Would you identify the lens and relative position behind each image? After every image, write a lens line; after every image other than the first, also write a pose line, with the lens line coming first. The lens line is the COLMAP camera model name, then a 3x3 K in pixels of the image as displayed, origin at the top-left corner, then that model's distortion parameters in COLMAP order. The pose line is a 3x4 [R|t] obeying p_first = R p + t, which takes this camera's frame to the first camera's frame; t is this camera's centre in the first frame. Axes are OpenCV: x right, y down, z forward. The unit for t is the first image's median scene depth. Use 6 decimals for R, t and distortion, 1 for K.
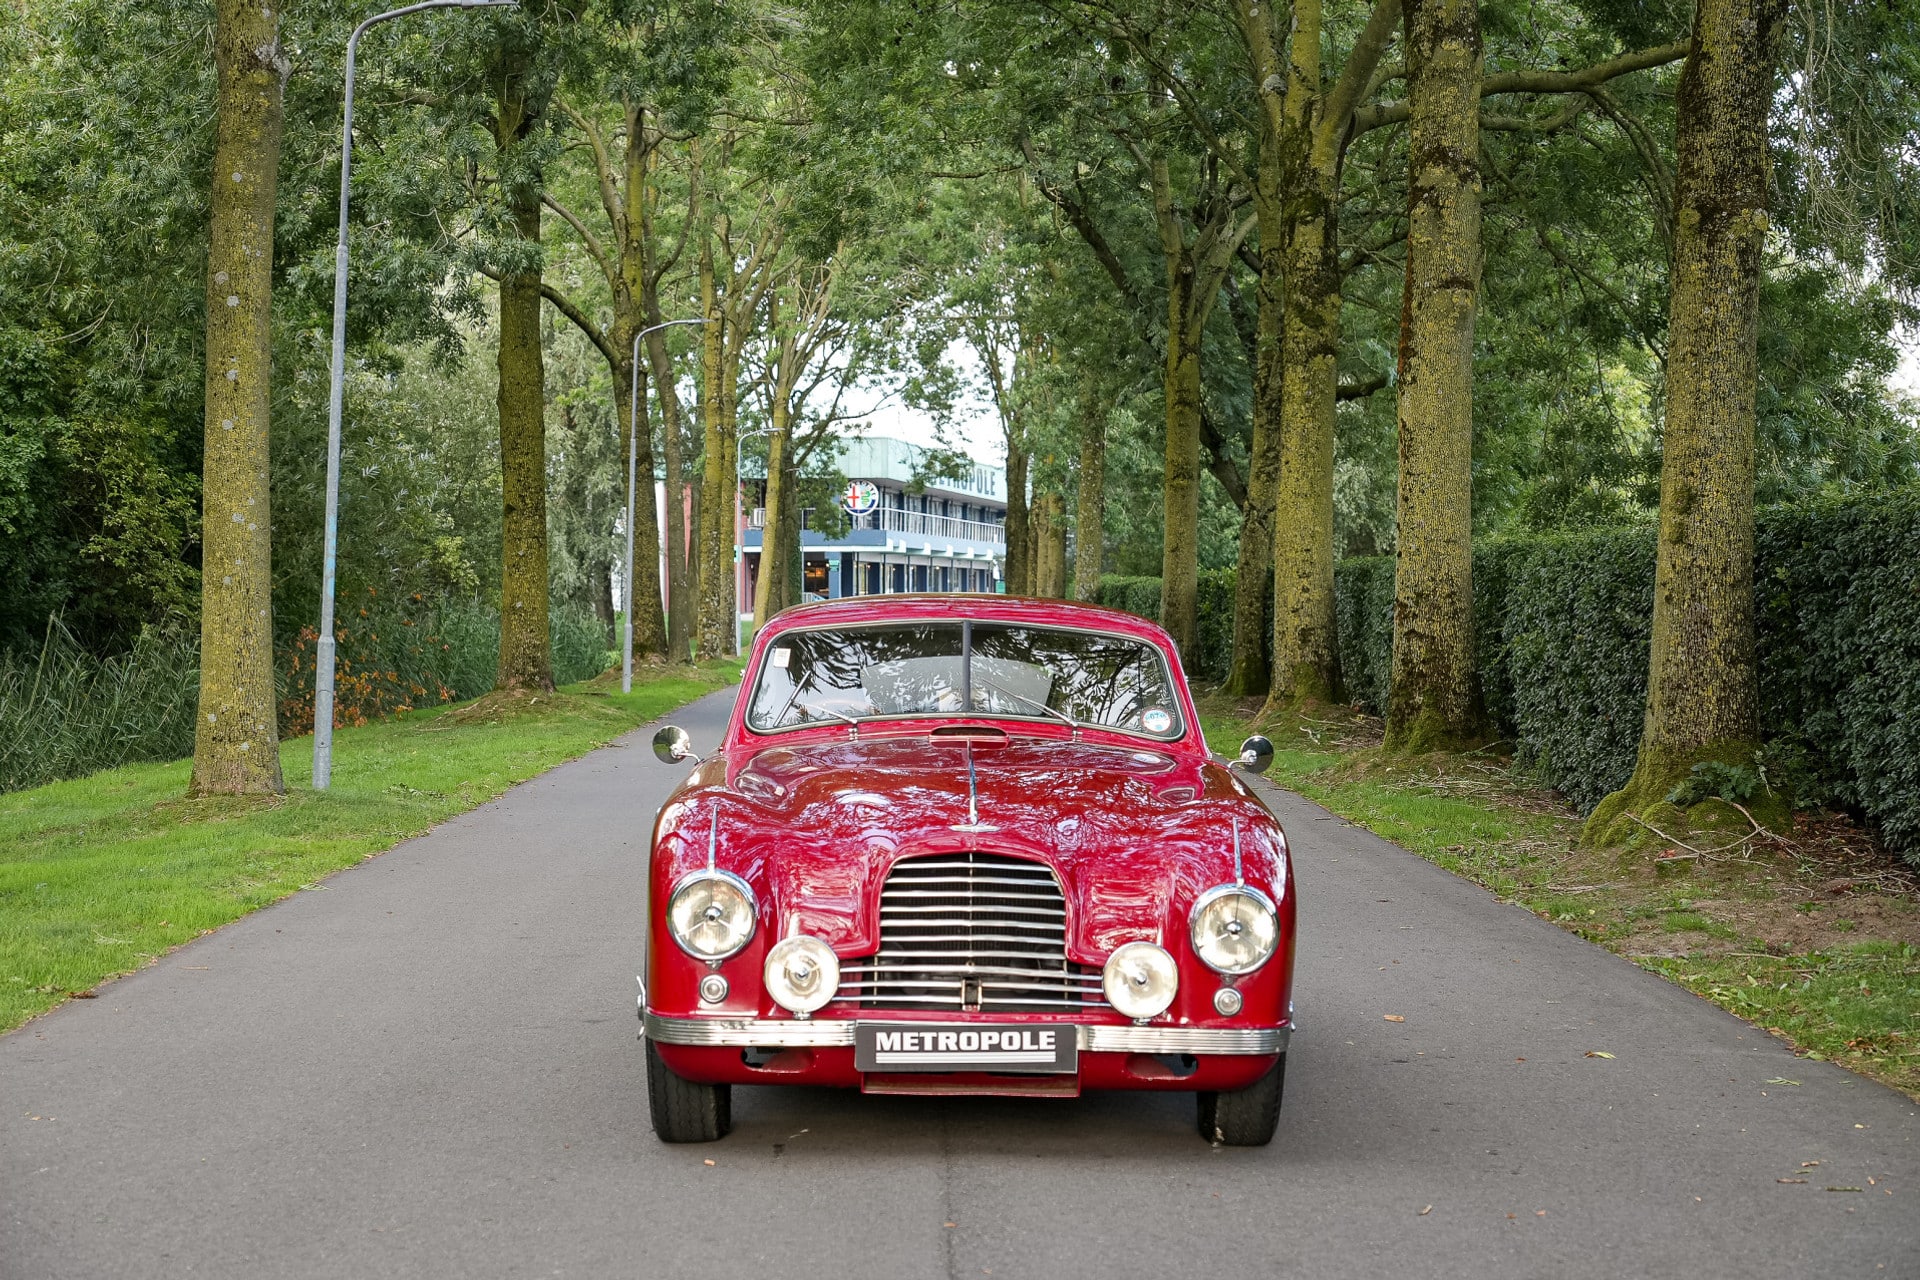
lens RADIAL K [[4312.3, 0, 960.0], [0, 4312.3, 640.0], [0, 0, 1]] dist [-0.032230, 0.497810]
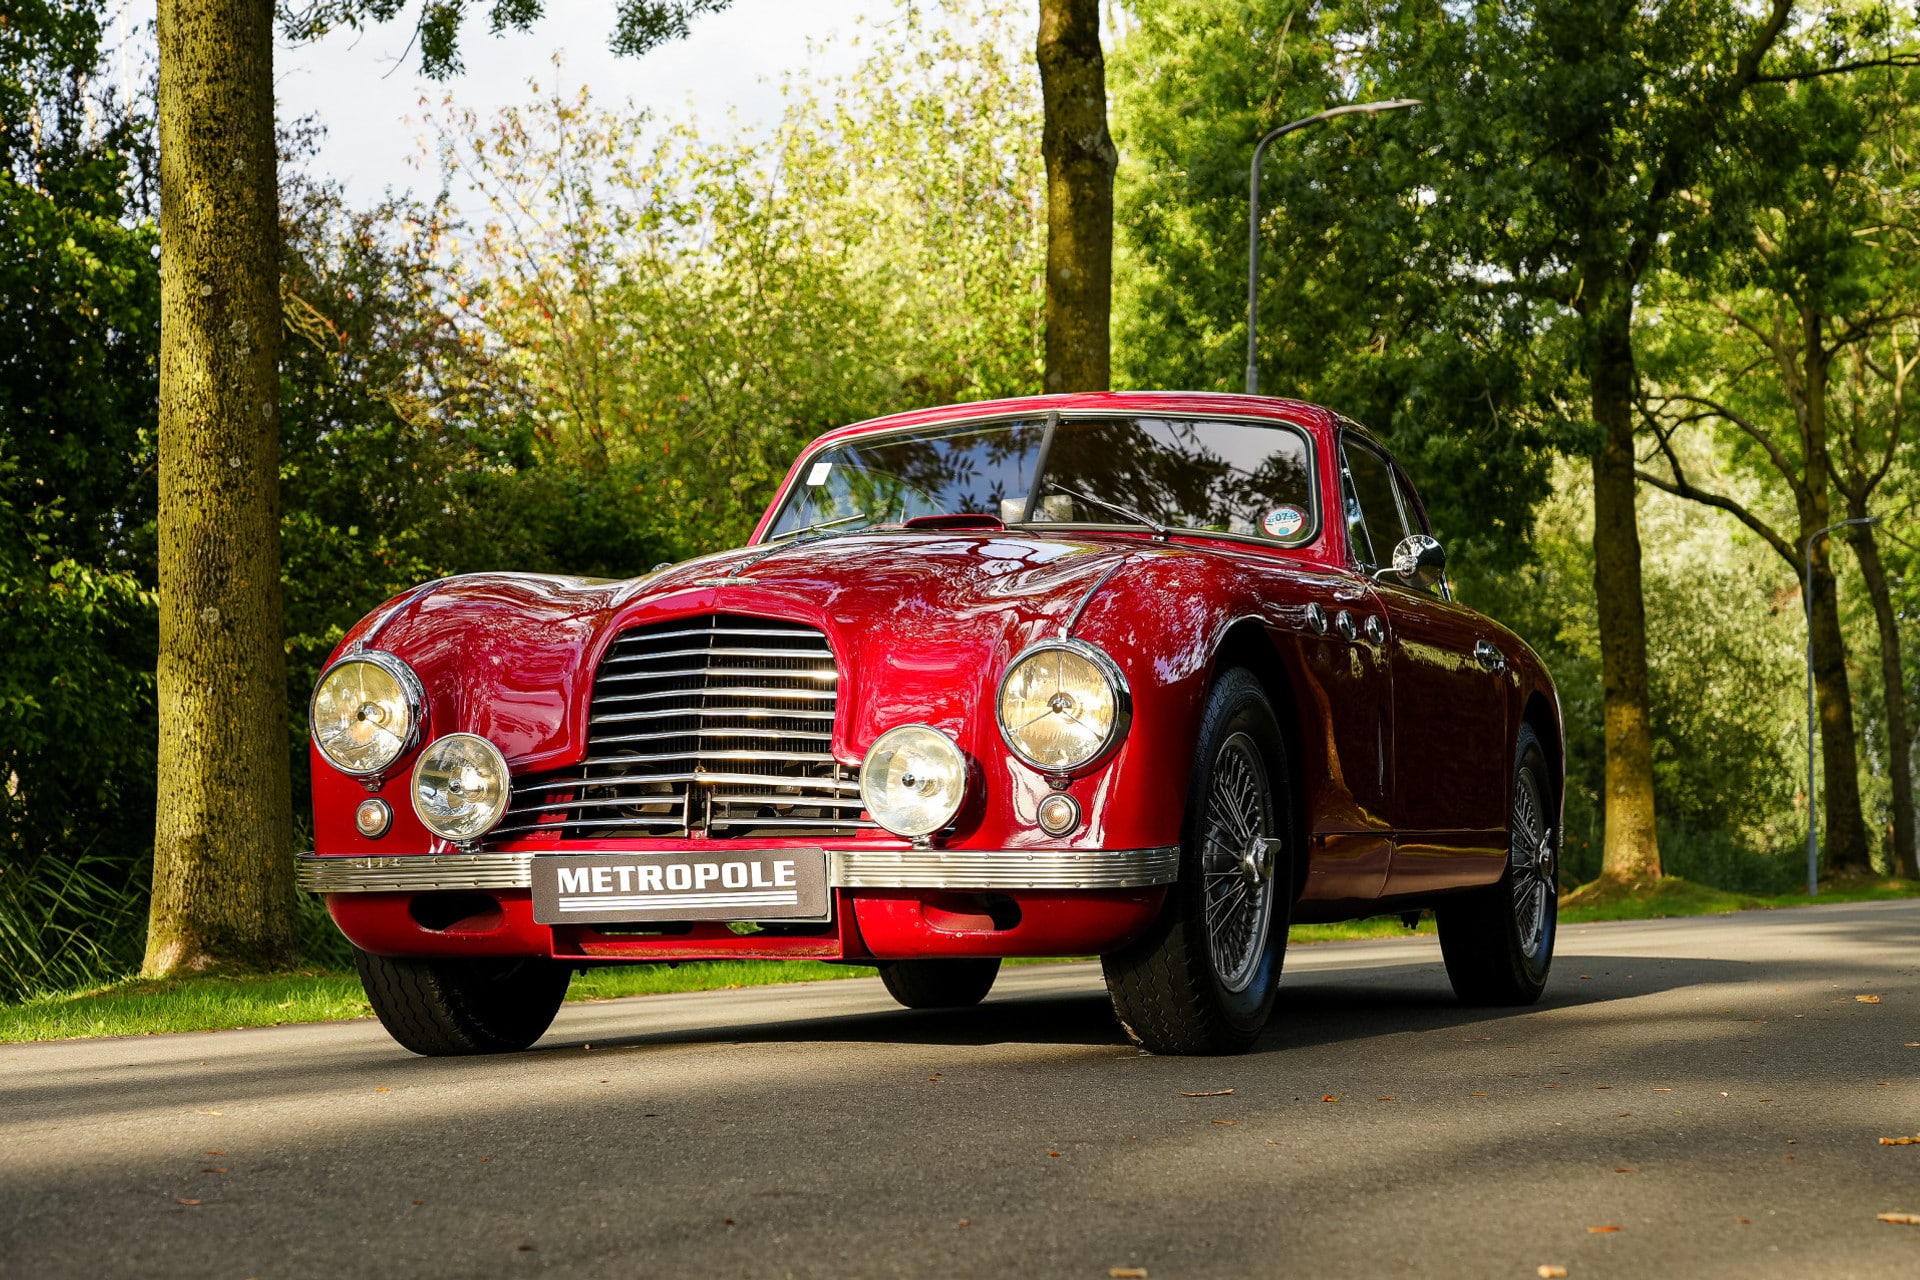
lens RADIAL K [[3922.1, 0, 960.0], [0, 3922.1, 640.0], [0, 0, 1]] dist [-0.061403, 0.465912]
pose [[0.935790, -0.046381, -0.349493, 0.130140], [0.018803, 0.996464, -0.081895, 0.052965], [0.352055, 0.070065, 0.933353, 0.212451]]
